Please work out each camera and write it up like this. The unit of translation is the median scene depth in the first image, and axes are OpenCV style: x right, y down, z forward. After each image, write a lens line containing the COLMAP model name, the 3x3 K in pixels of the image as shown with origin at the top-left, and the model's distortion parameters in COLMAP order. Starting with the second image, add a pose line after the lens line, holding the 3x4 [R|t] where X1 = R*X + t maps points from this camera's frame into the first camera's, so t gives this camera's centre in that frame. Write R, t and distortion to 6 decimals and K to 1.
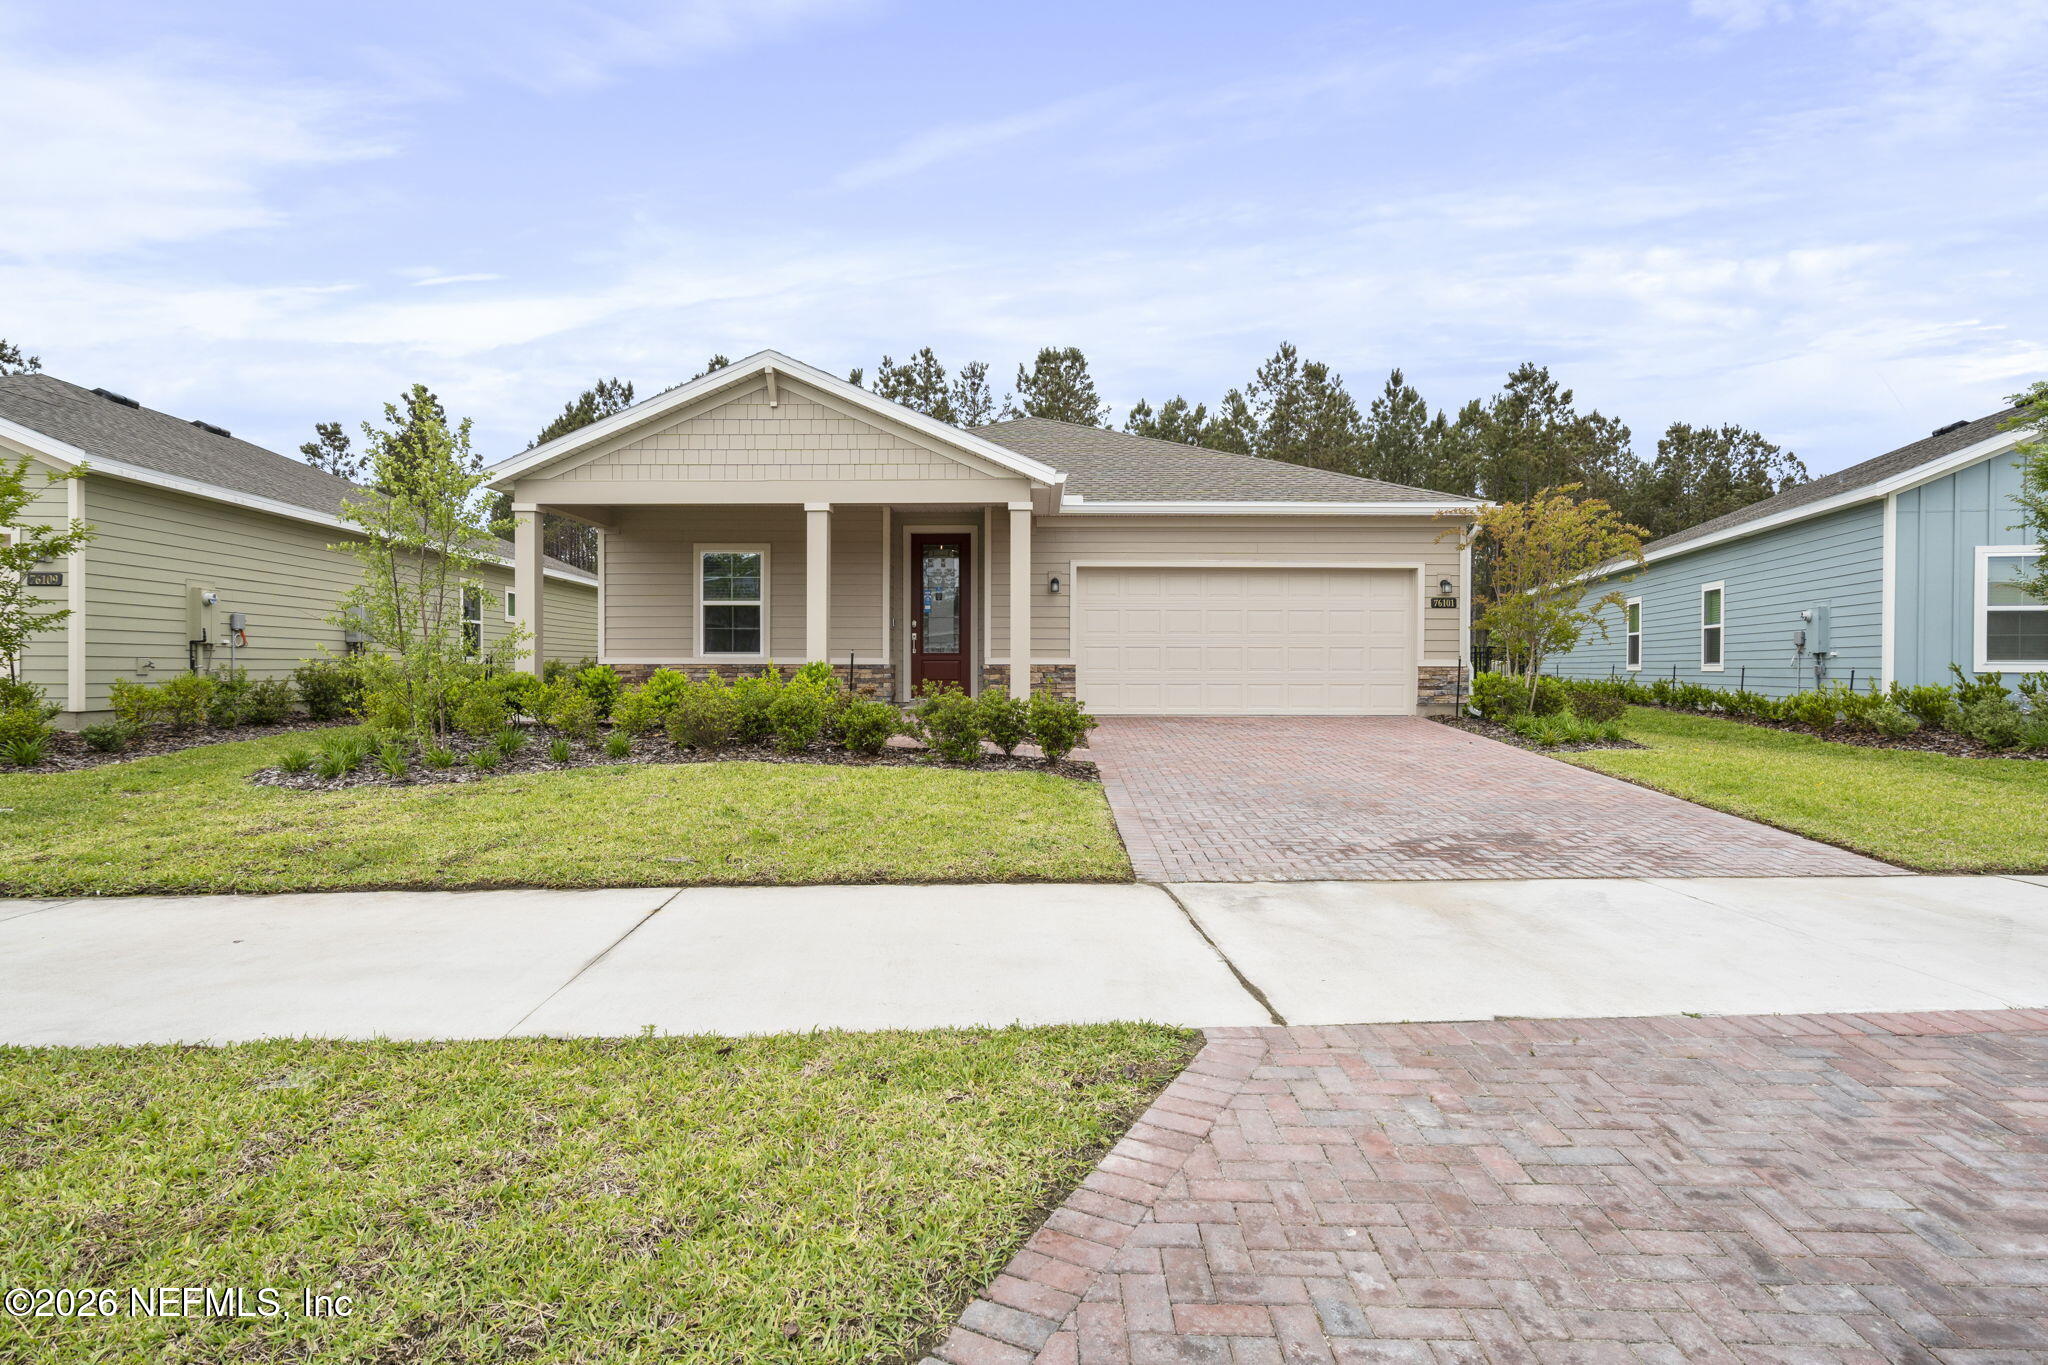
lens RADIAL K [[1092.2, 0, 1033.5], [0, 1092.2, 674.4], [0, 0, 1]] dist [-0.001617, -0.001766]
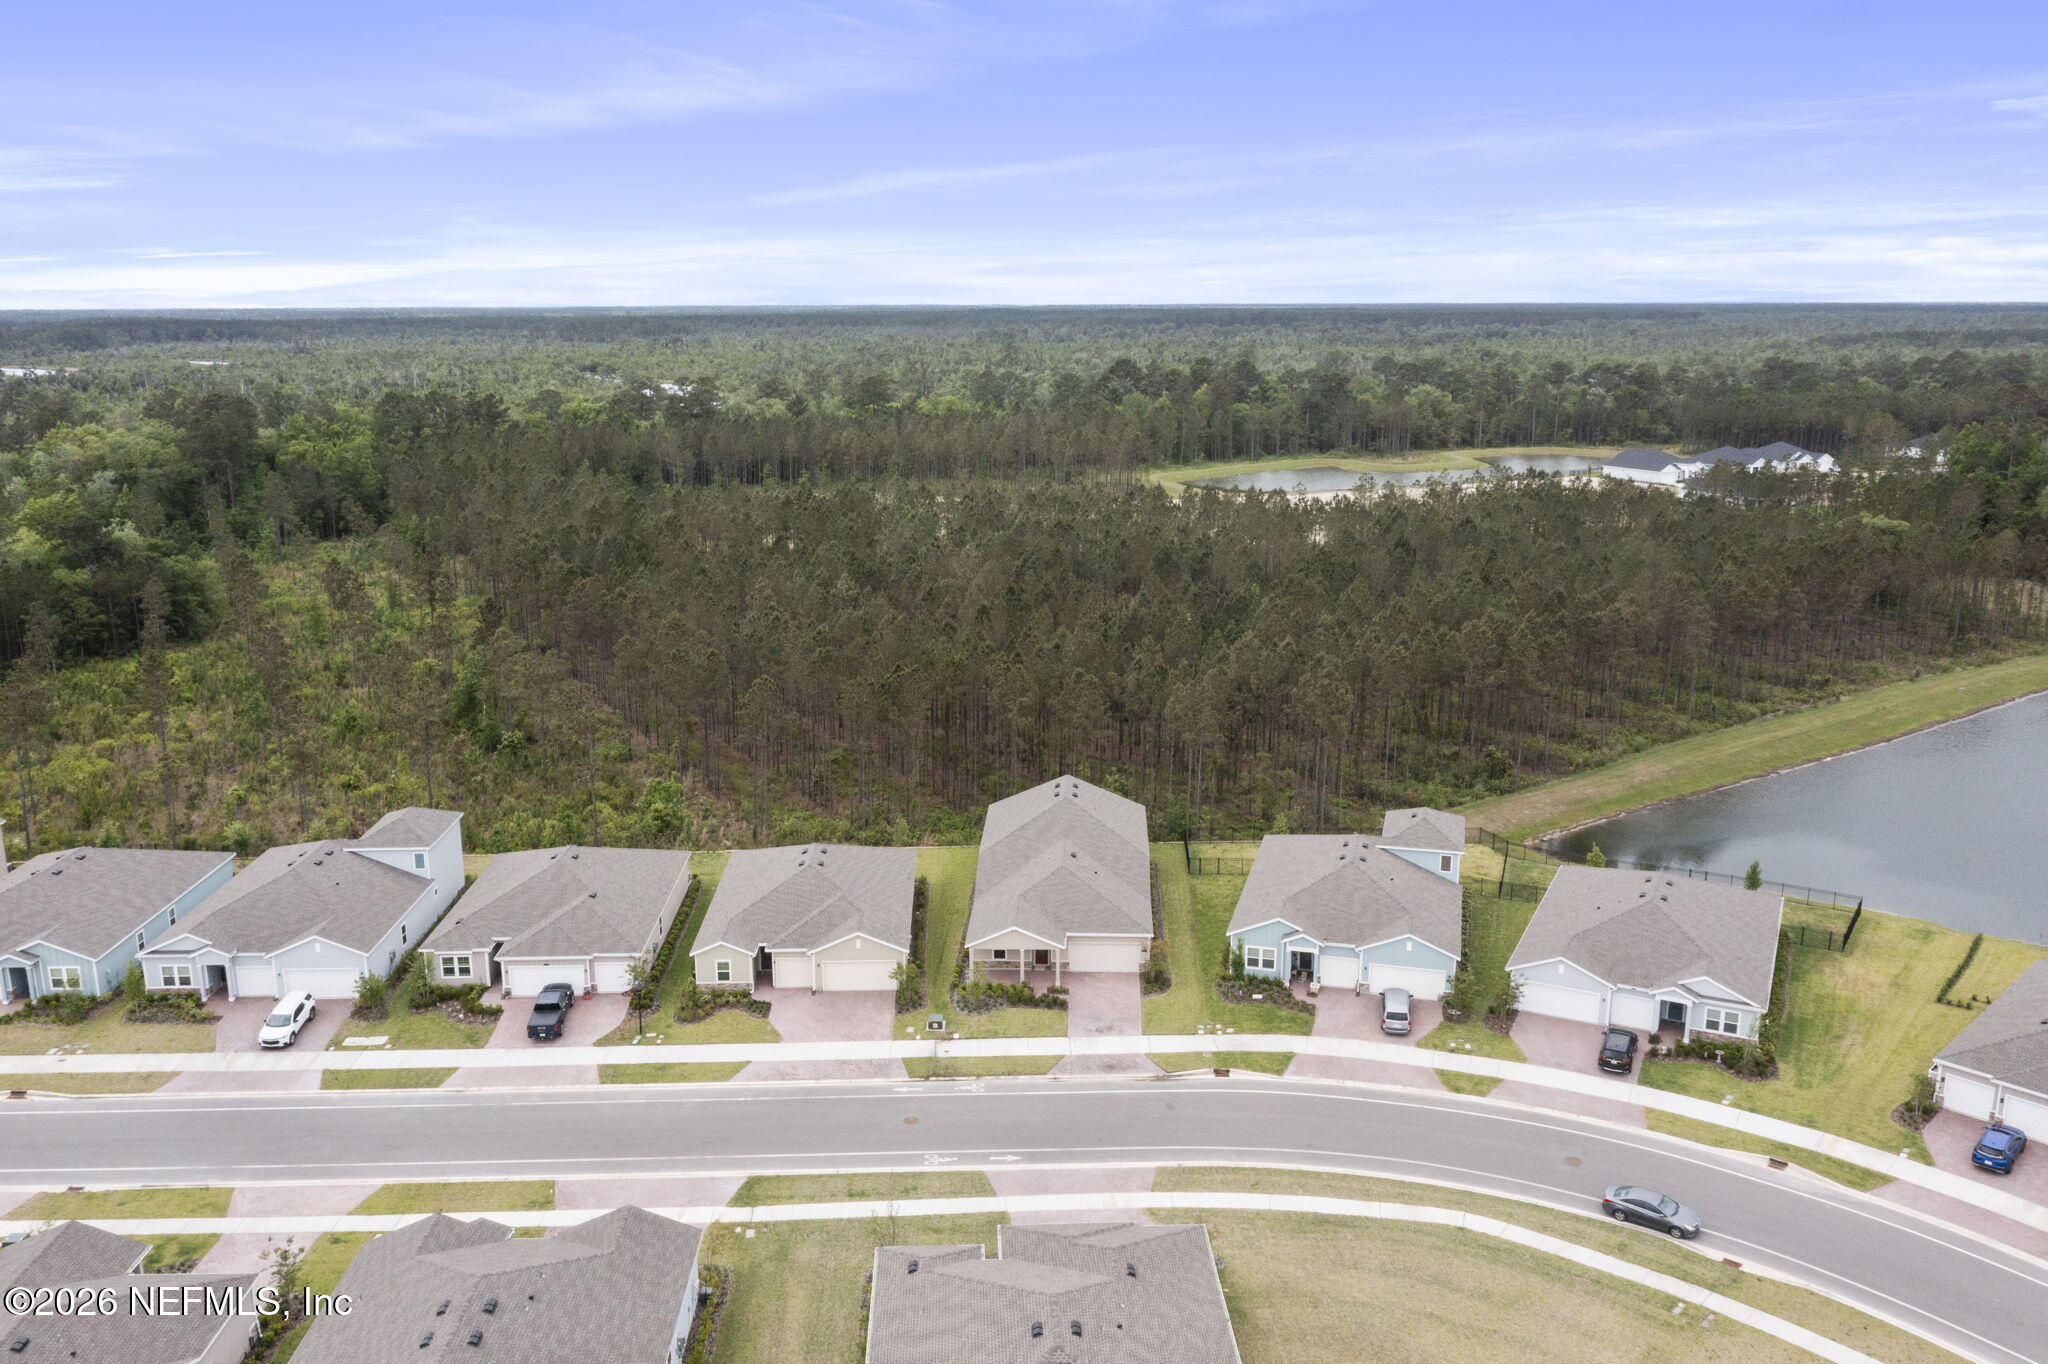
lens RADIAL K [[1634.6, 0, 1024.1], [0, 1634.6, 689.6], [0, 0, 1]] dist [-0.025171, 0.009524]
pose [[0.998964, 0.002839, -0.045412, 0.165557], [0.007665, 0.973289, 0.229454, -2.917779], [0.044850, -0.229564, 0.972260, -5.933529]]
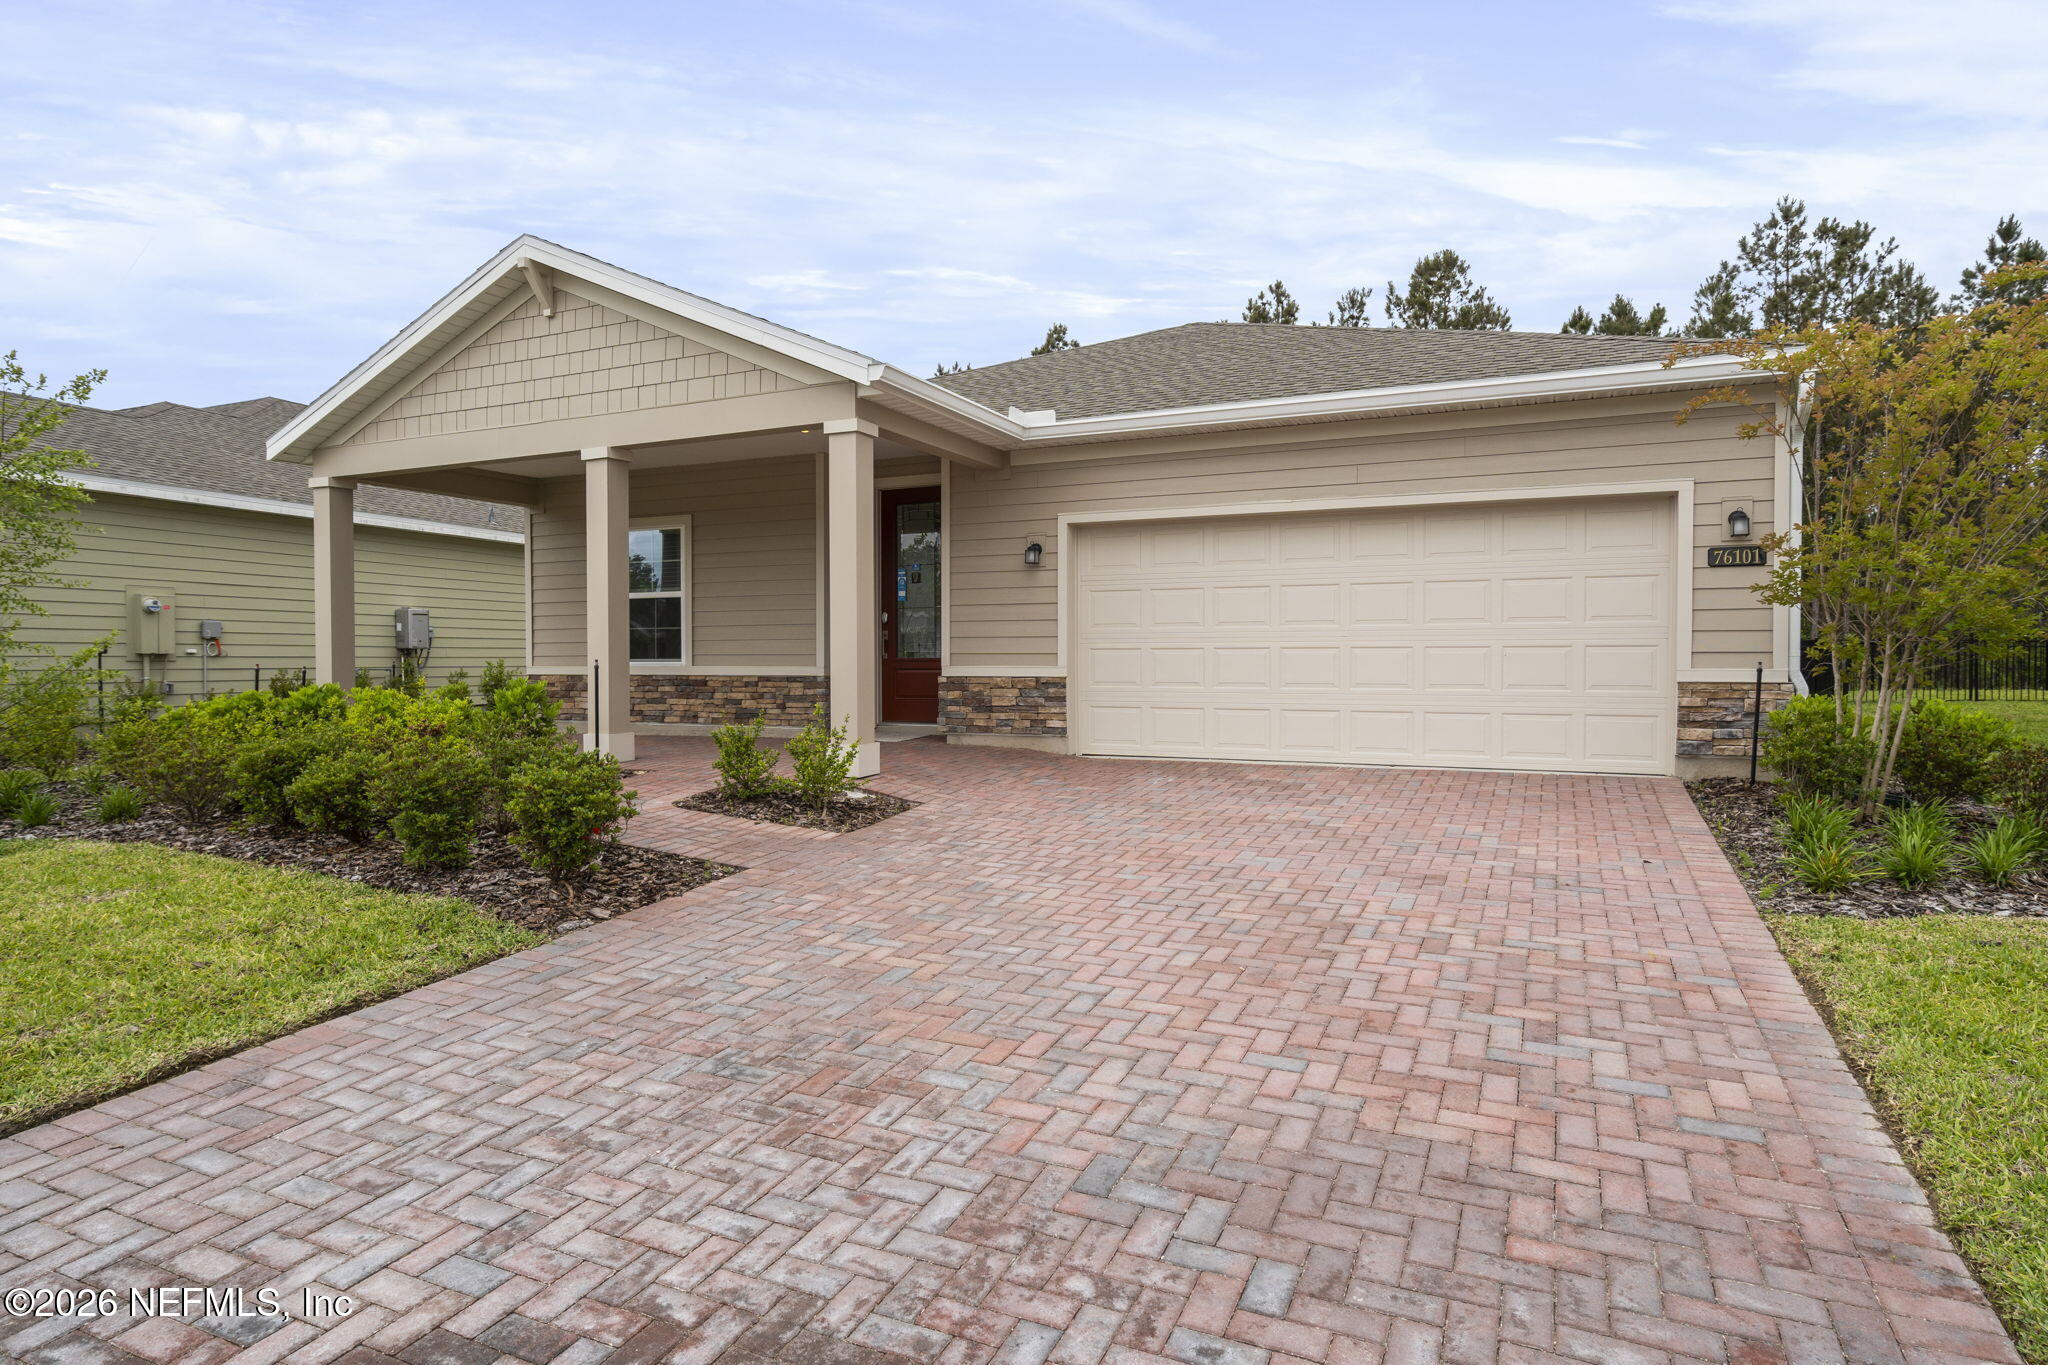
lens RADIAL K [[1142.3, 0, 1029.6], [0, 1142.3, 683.4], [0, 0, 1]] dist [0.005277, -0.002845]
pose [[0.909095, 0.005025, -0.416559, 0.299759], [0.001924, 0.999866, 0.016260, -0.016069], [0.416584, -0.015584, 0.908963, 0.382461]]
